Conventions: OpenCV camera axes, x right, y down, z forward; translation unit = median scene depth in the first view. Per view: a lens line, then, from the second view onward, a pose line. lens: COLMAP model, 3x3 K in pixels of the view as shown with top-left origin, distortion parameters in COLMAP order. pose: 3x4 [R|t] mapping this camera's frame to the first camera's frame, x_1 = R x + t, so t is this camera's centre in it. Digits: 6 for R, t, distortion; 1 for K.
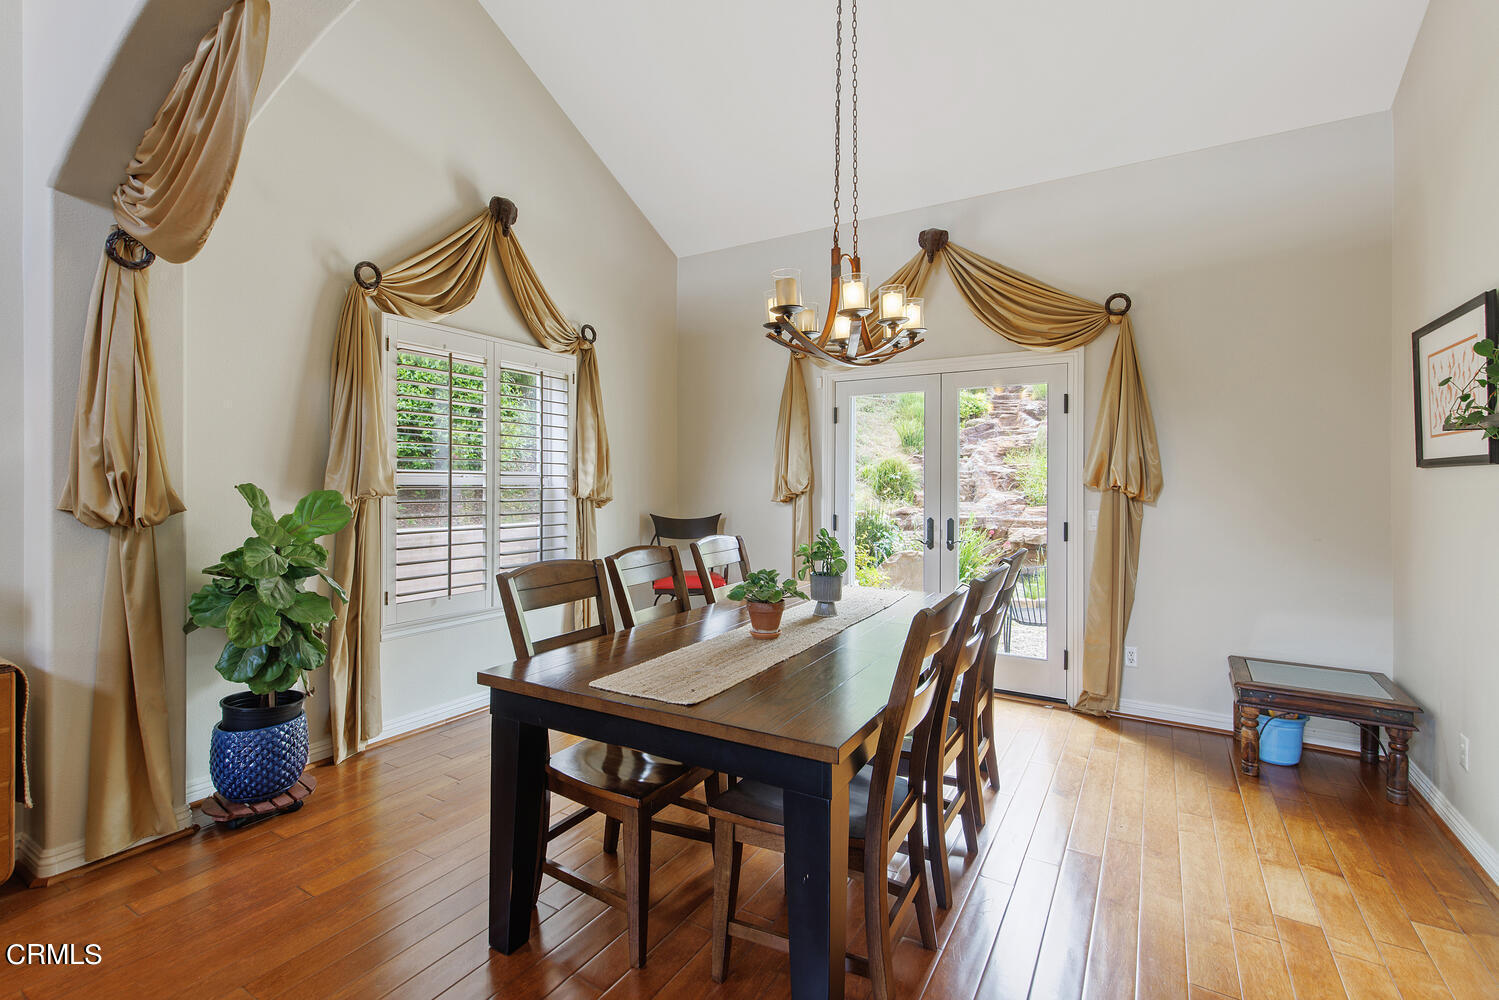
lens RADIAL K [[664.7, 0, 756.8], [0, 664.7, 494.0], [0, 0, 1]] dist [-0.005318, -0.000210]
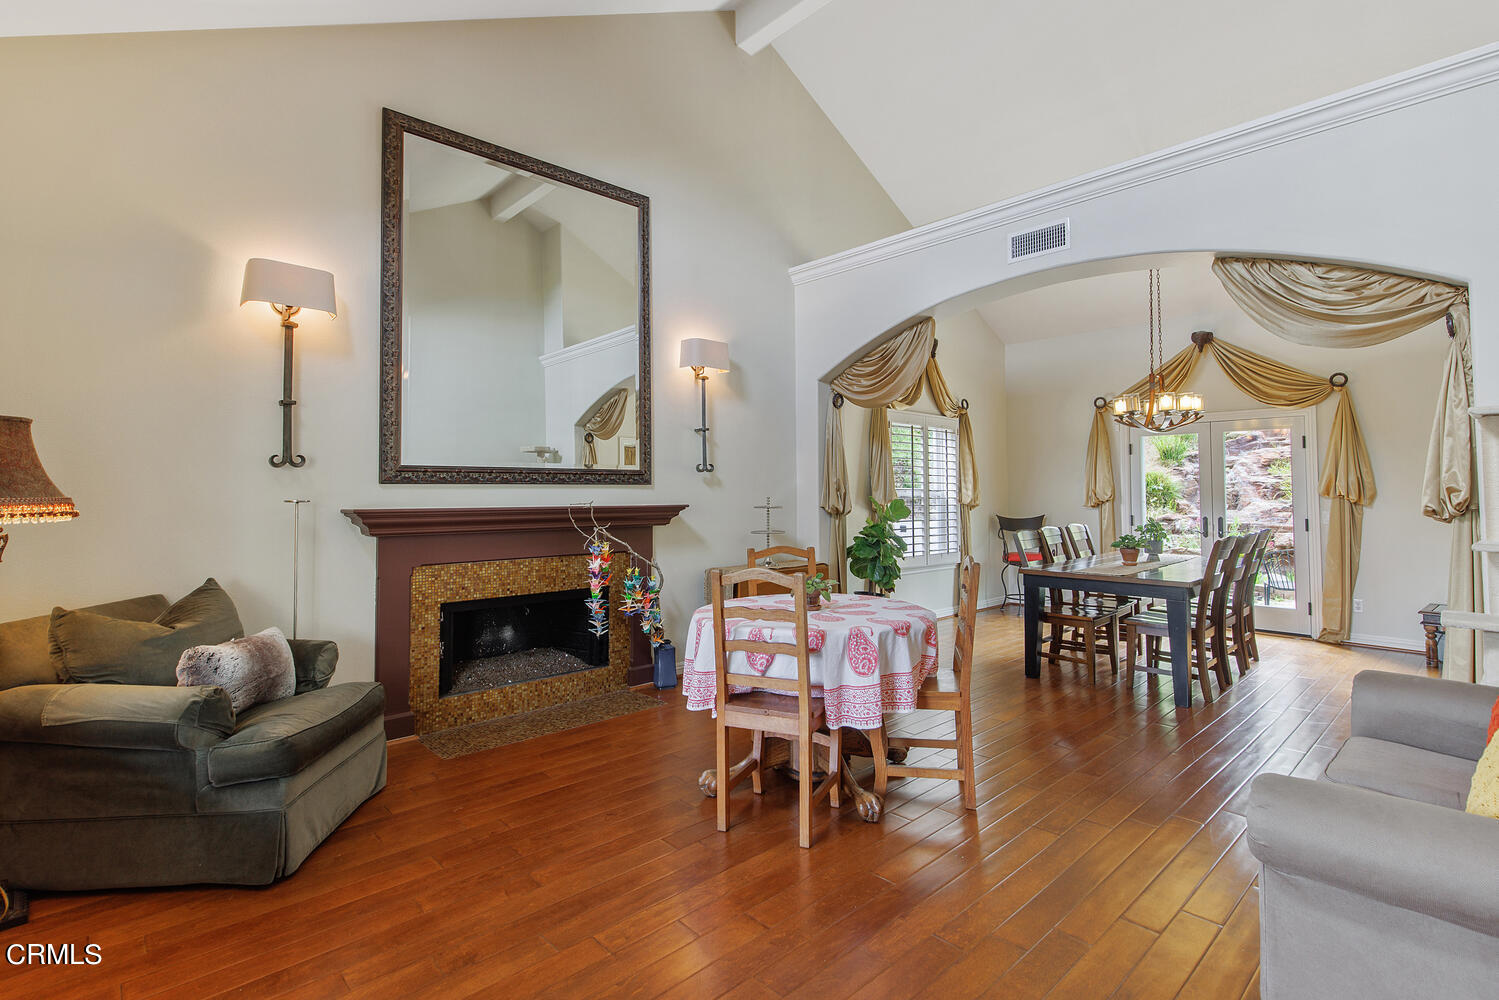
lens RADIAL K [[727.6, 0, 742.8], [0, 727.6, 471.9], [0, 0, 1]] dist [0.000186, -0.001176]
pose [[0.960962, -0.014396, -0.276304, -0.297664], [0.001526, 0.998906, -0.046738, 0.009728], [0.276675, 0.044491, 0.959933, -0.907704]]
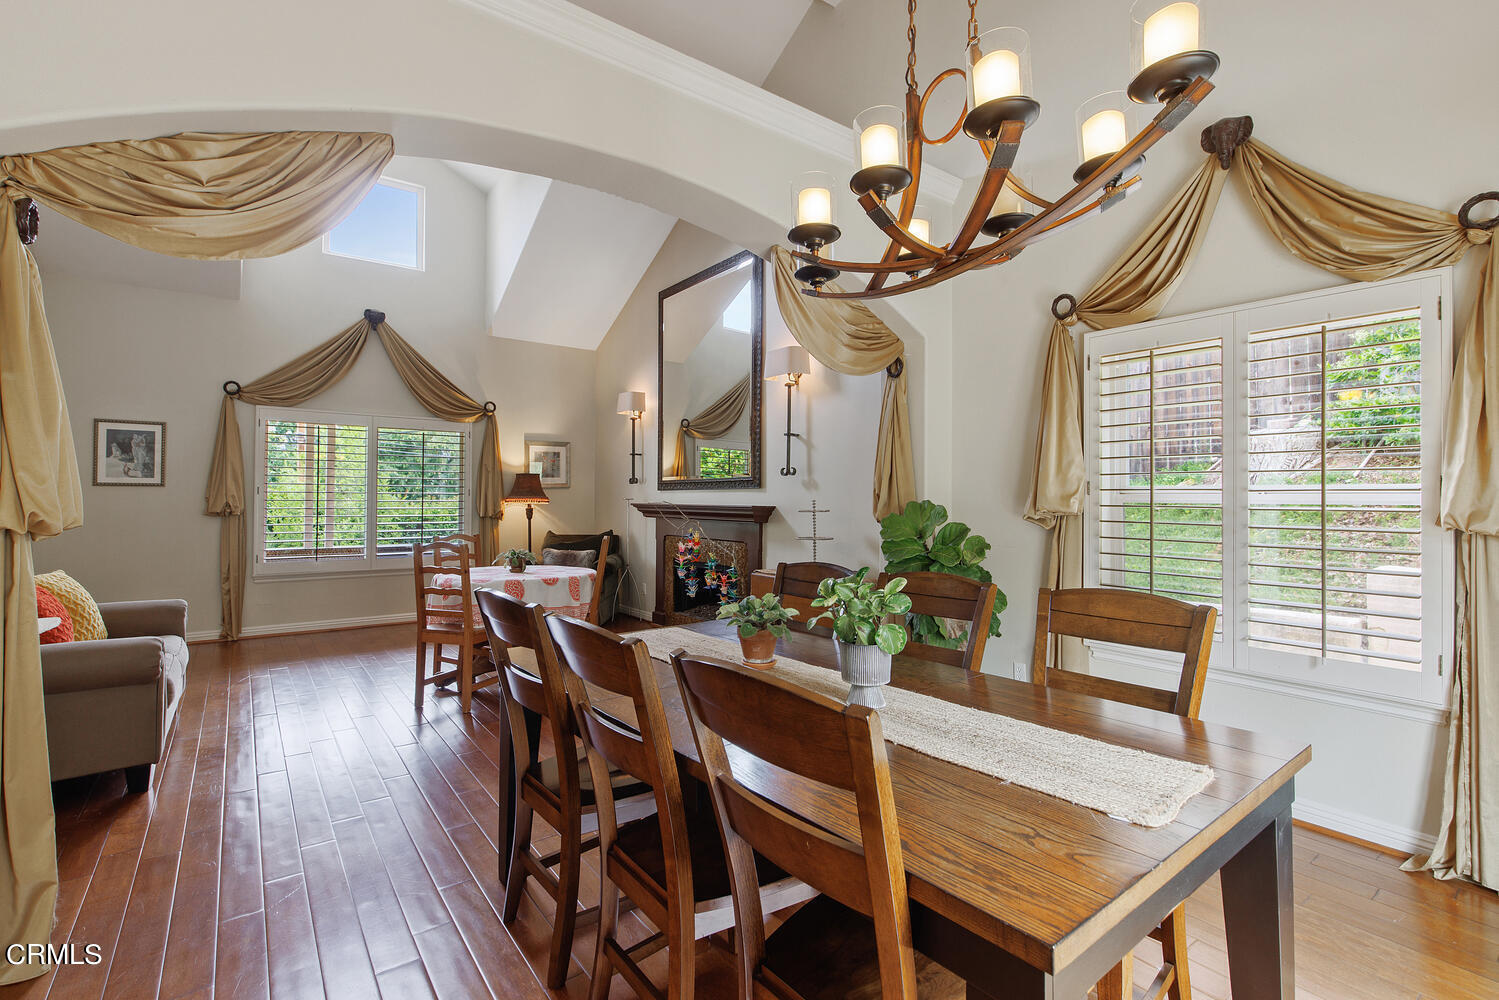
lens RADIAL K [[680.5, 0, 751.6], [0, 680.5, 494.1], [0, 0, 1]] dist [0.004771, 0.000907]
pose [[-0.376695, -0.008799, -0.926296, 0.441394], [-0.018076, 0.999834, -0.002147, -0.011212], [0.926161, 0.015935, -0.376792, 0.664004]]
